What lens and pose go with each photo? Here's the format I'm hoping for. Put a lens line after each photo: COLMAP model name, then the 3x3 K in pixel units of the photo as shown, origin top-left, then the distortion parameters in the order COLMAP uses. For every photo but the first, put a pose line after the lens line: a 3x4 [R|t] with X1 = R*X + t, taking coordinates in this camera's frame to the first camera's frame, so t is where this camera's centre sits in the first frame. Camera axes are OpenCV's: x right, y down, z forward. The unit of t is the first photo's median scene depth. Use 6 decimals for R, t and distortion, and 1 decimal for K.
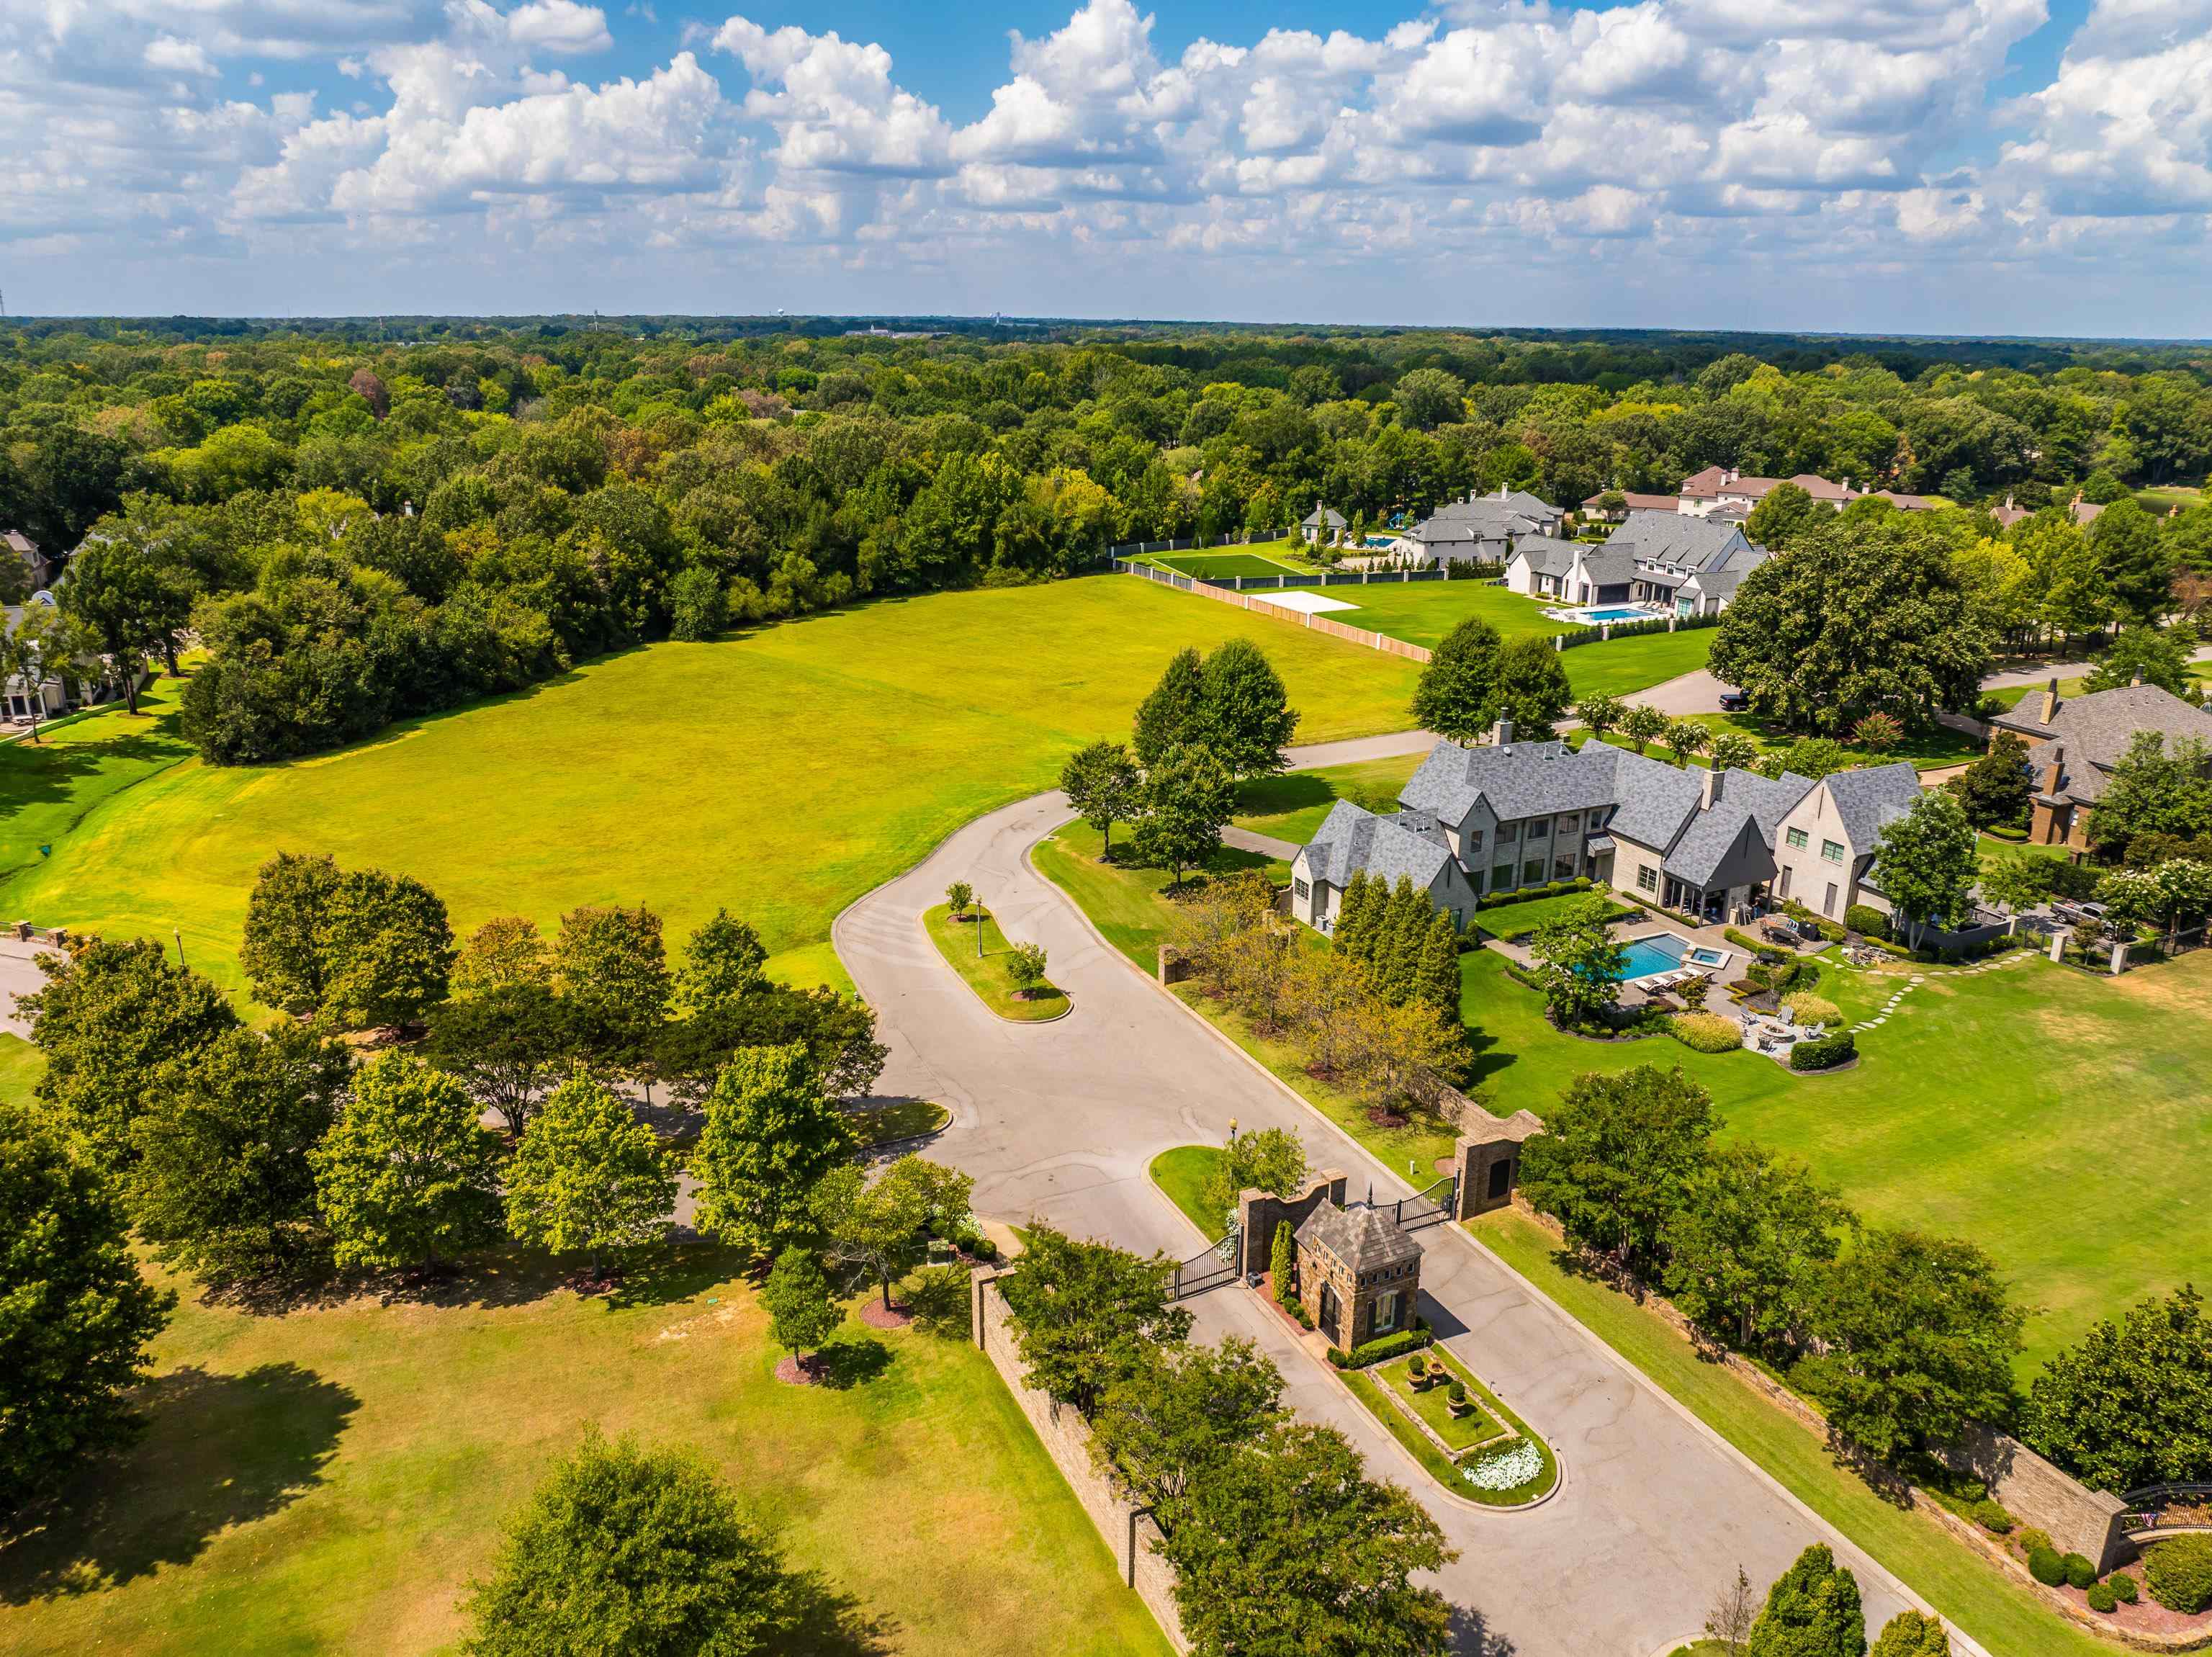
lens RADIAL K [[1564.9, 0, 1114.5], [0, 1564.9, 802.0], [0, 0, 1]] dist [-0.031338, -0.009272]
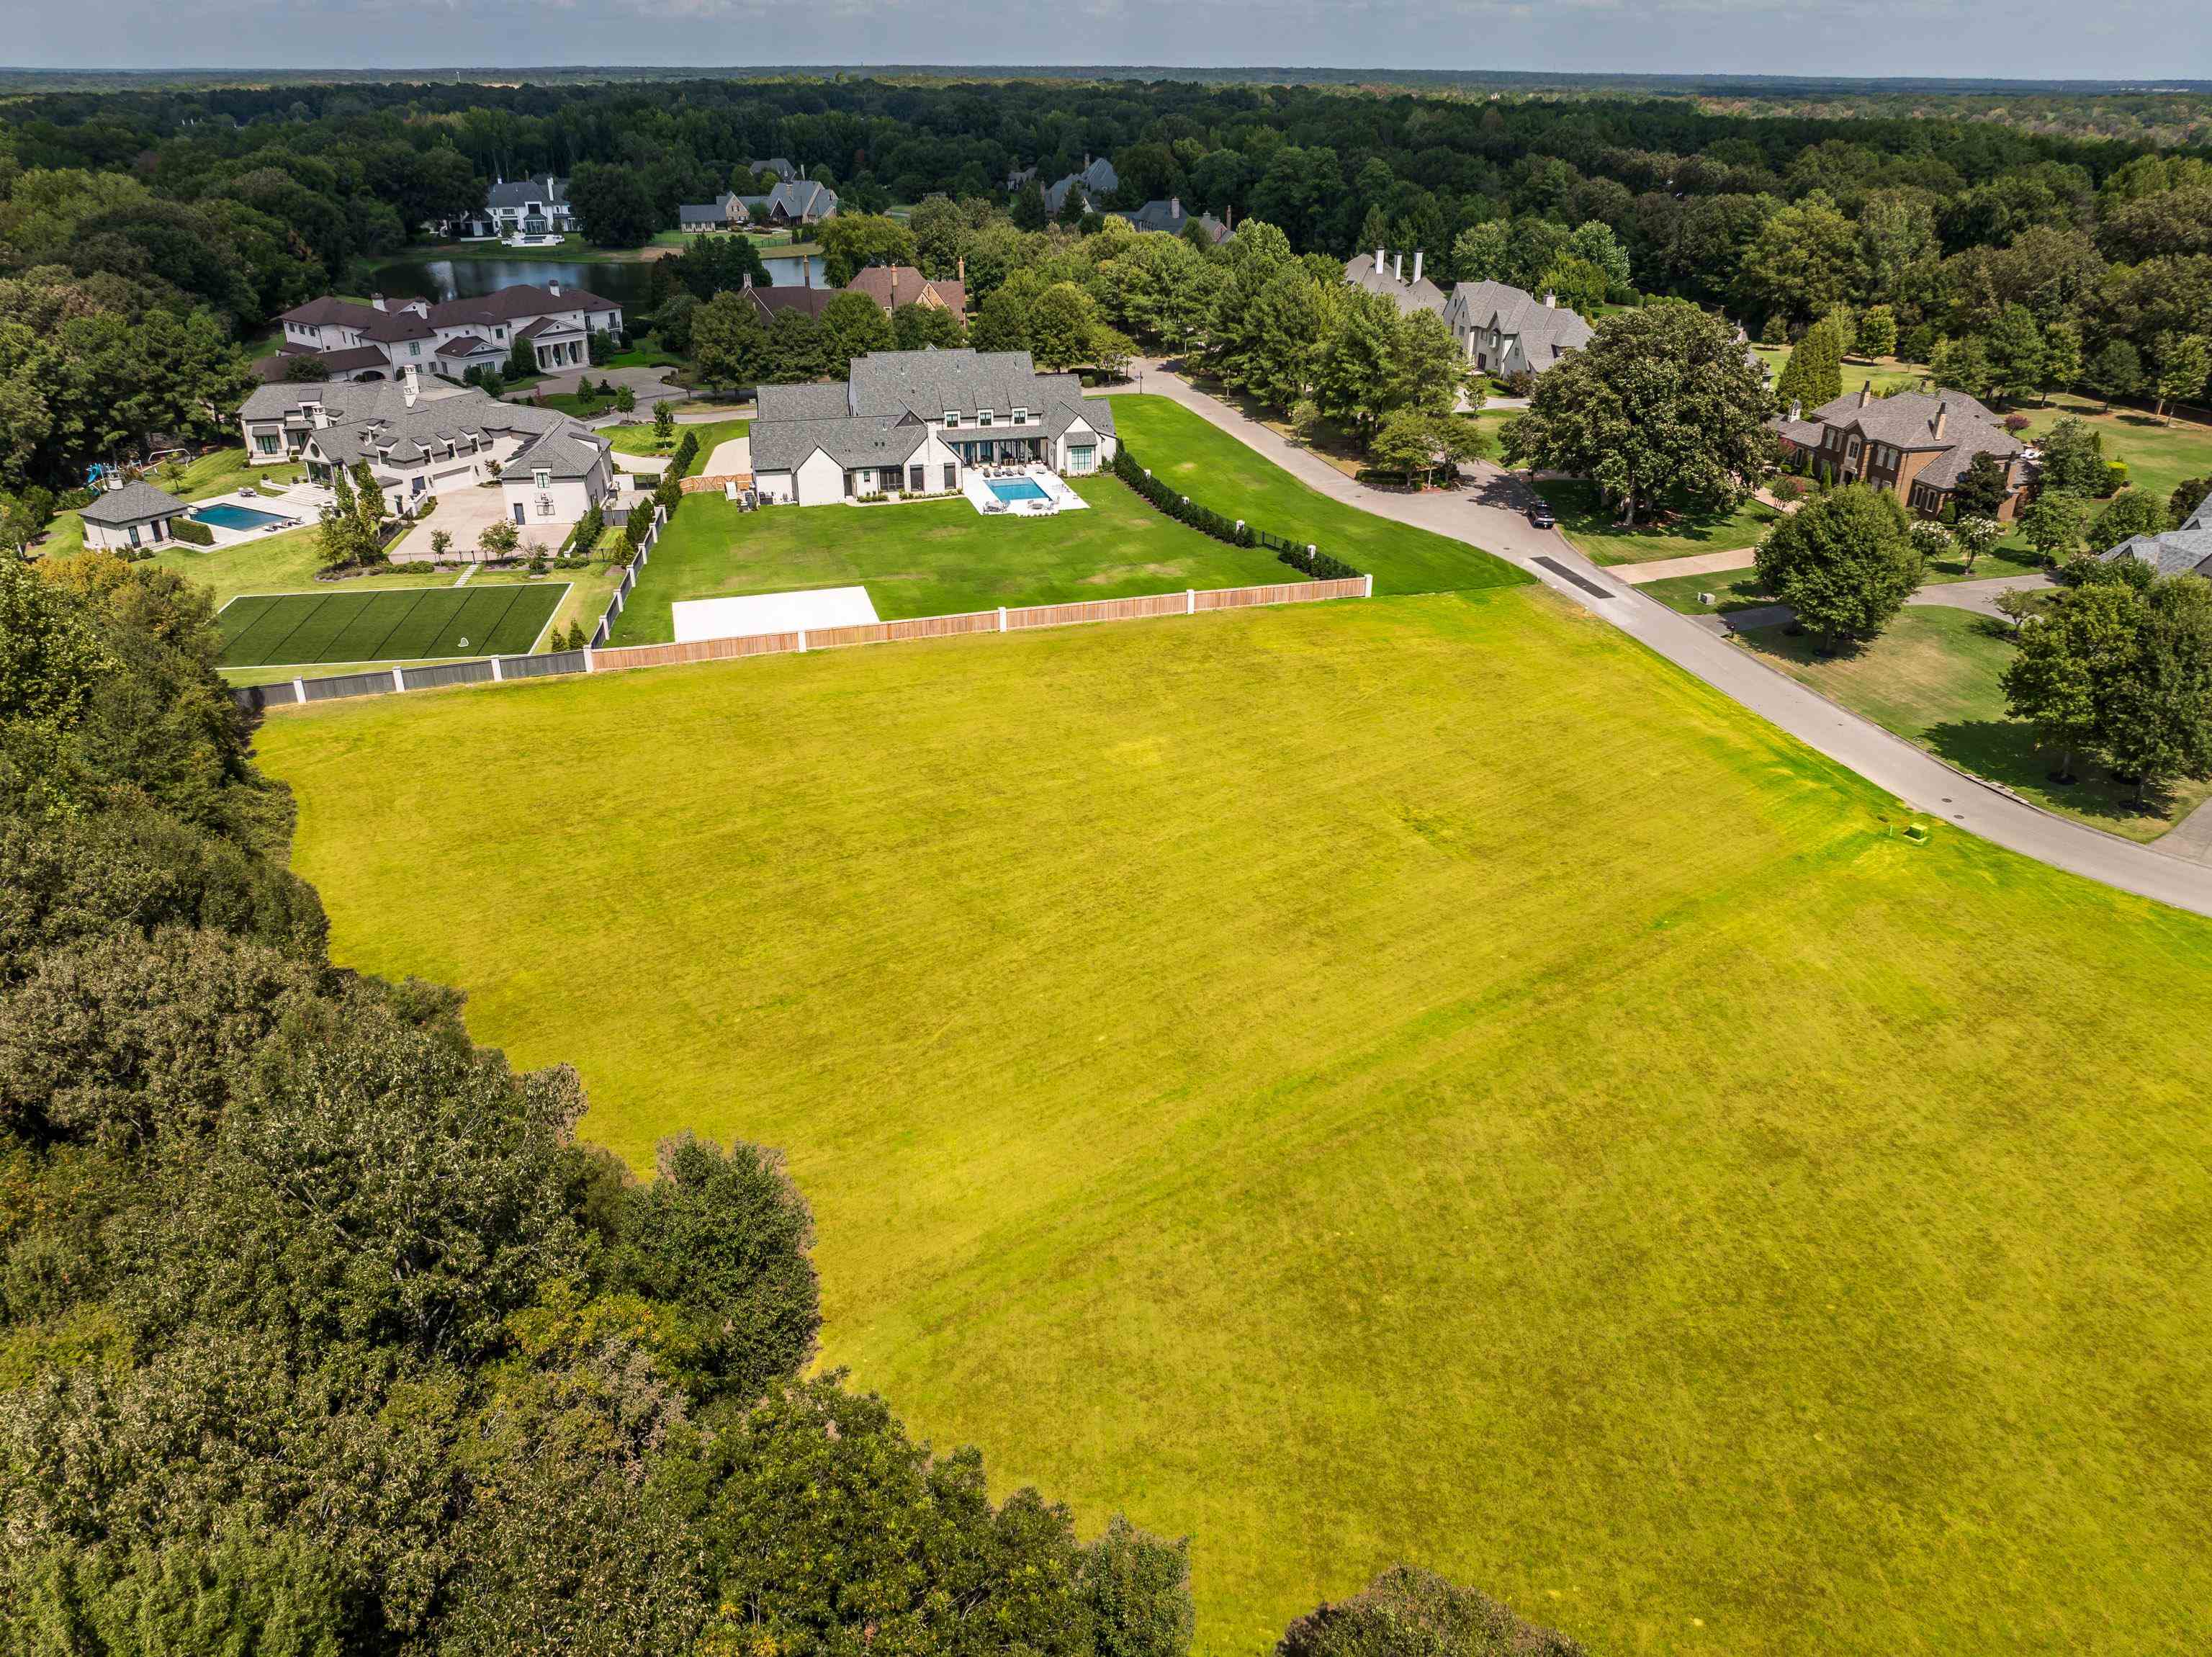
lens RADIAL K [[1551.4, 0, 1119.9], [0, 1551.4, 827.7], [0, 0, 1]] dist [-0.013146, -0.043502]
pose [[0.159492, -0.444841, 0.881294, -0.472738], [0.287075, 0.875041, 0.389732, -0.286472], [-0.944537, 0.190839, 0.267265, 0.856010]]
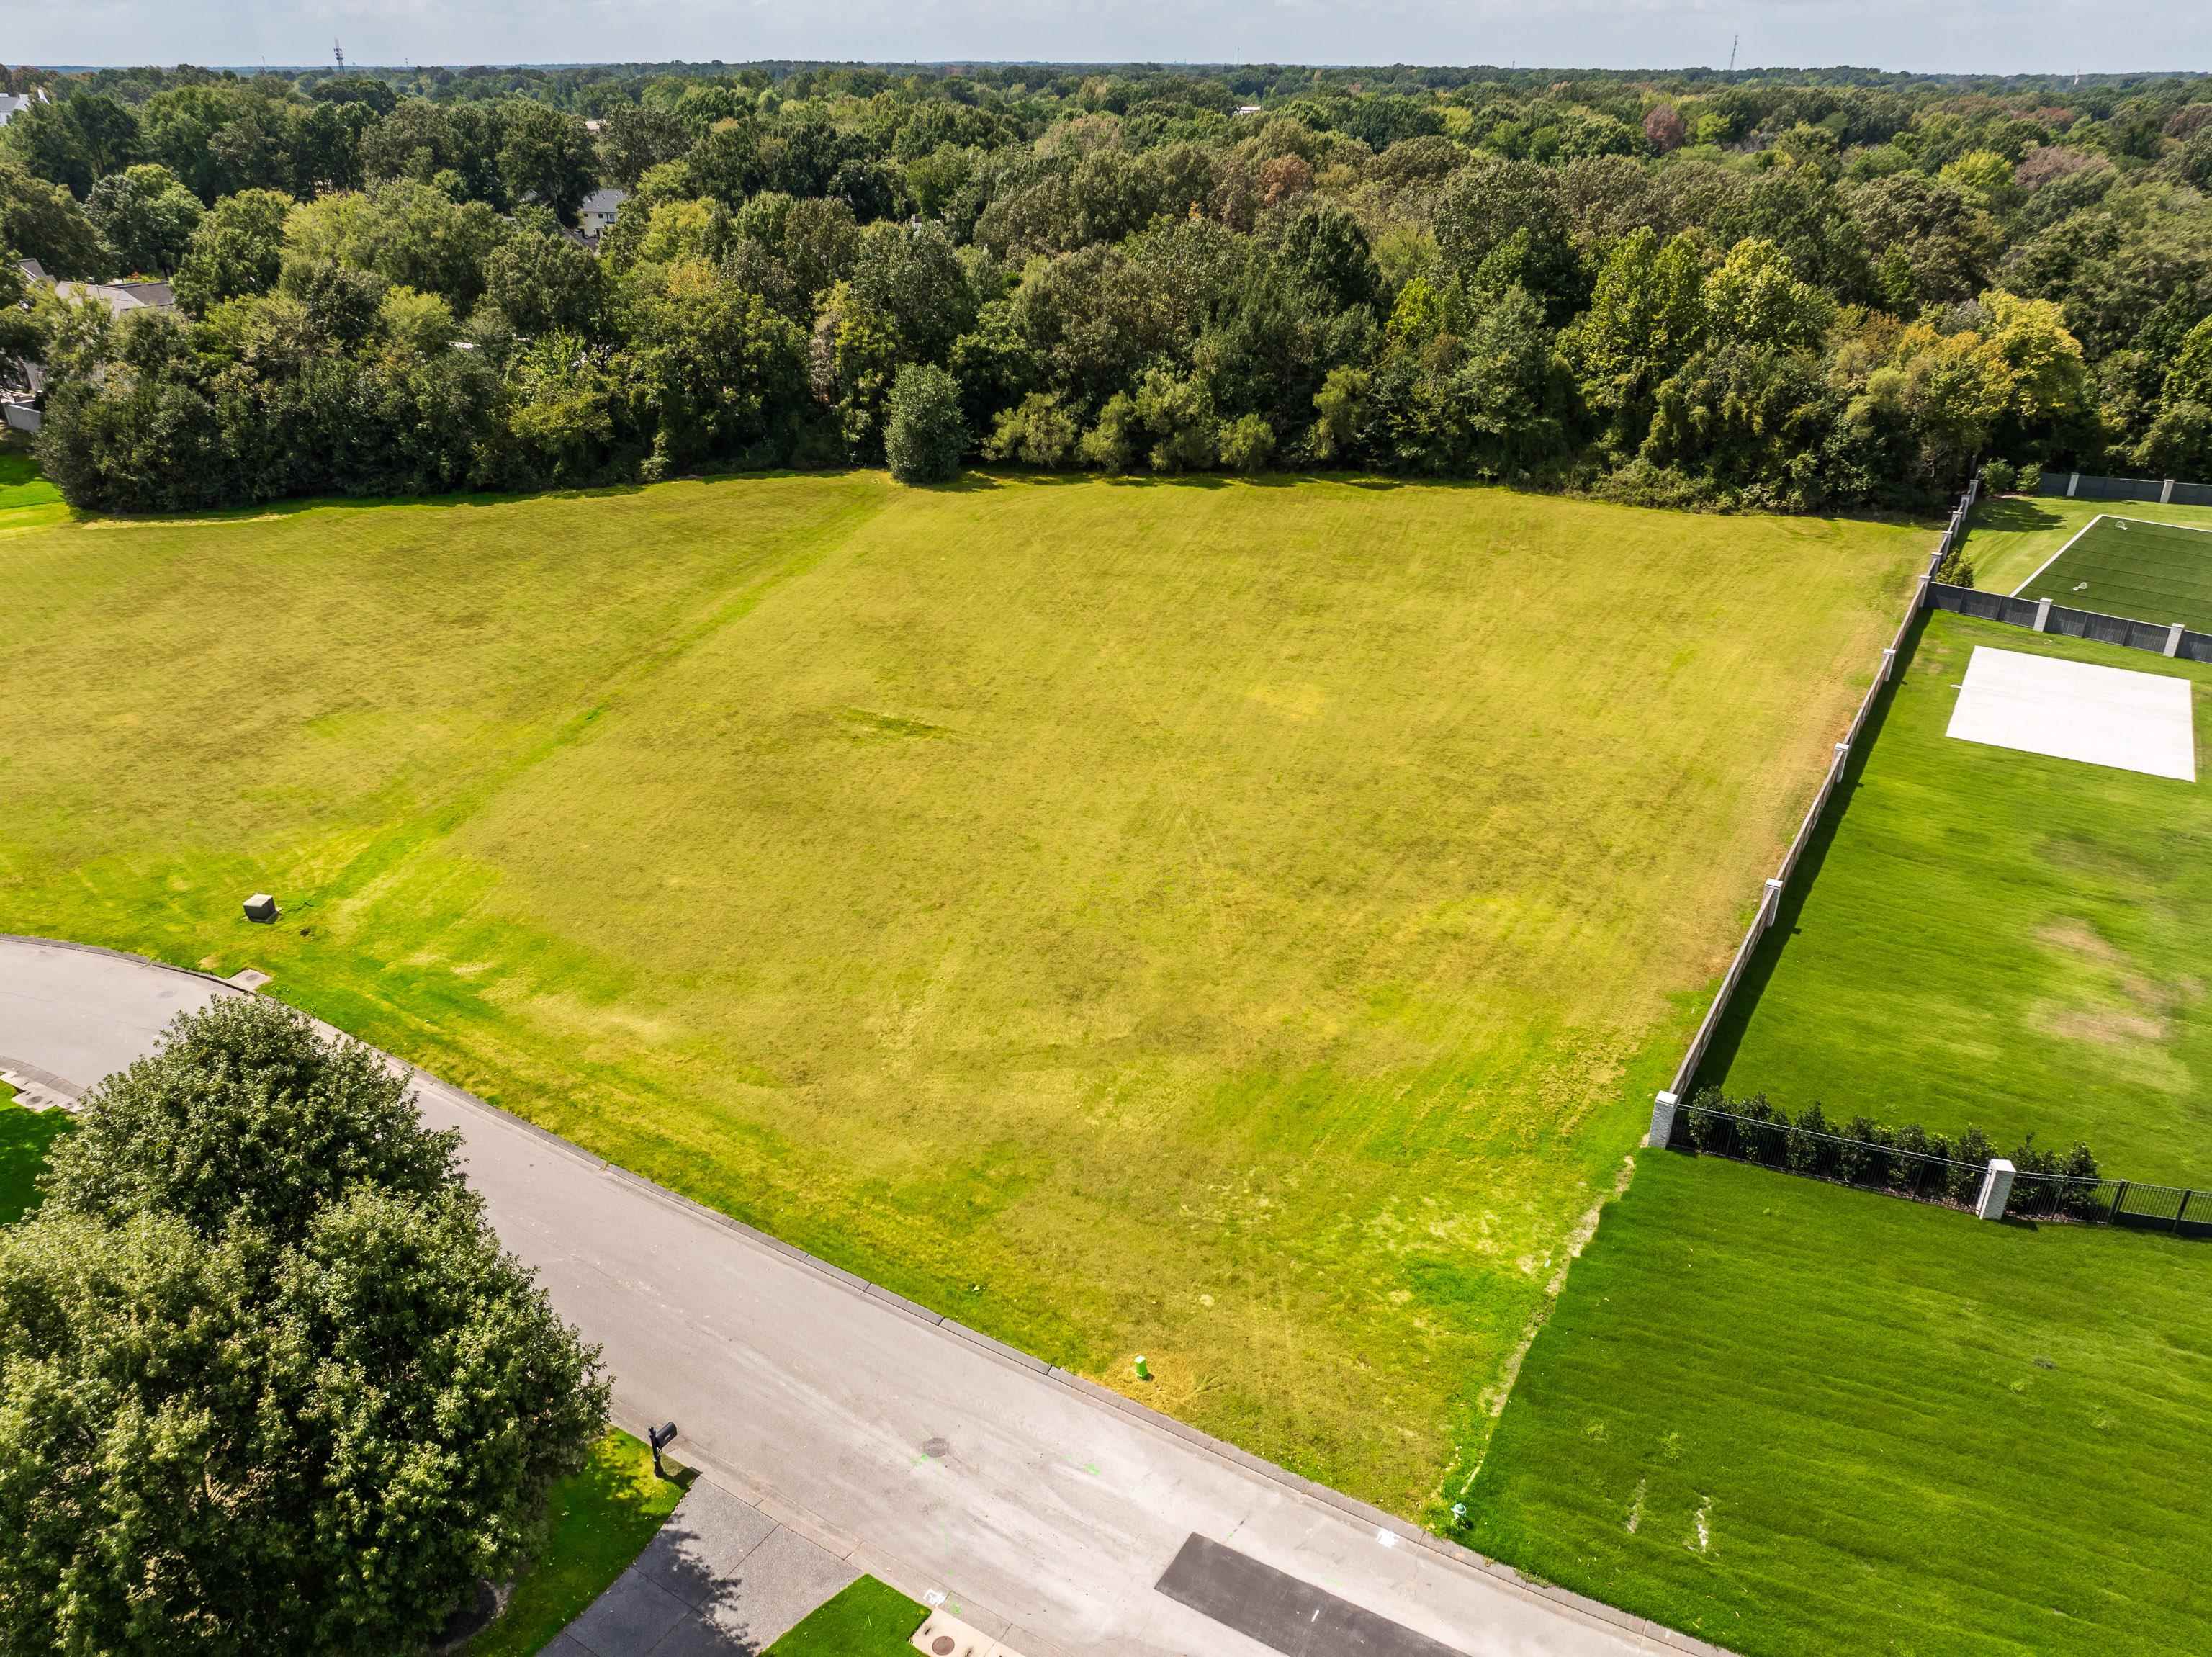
lens RADIAL K [[1564.9, 0, 1114.5], [0, 1564.9, 802.0], [0, 0, 1]] dist [-0.031338, -0.009272]
pose [[0.542866, 0.352790, -0.762126, 0.325970], [-0.246703, 0.934440, 0.256827, -0.167800], [0.802767, 0.048597, 0.594310, 0.699162]]
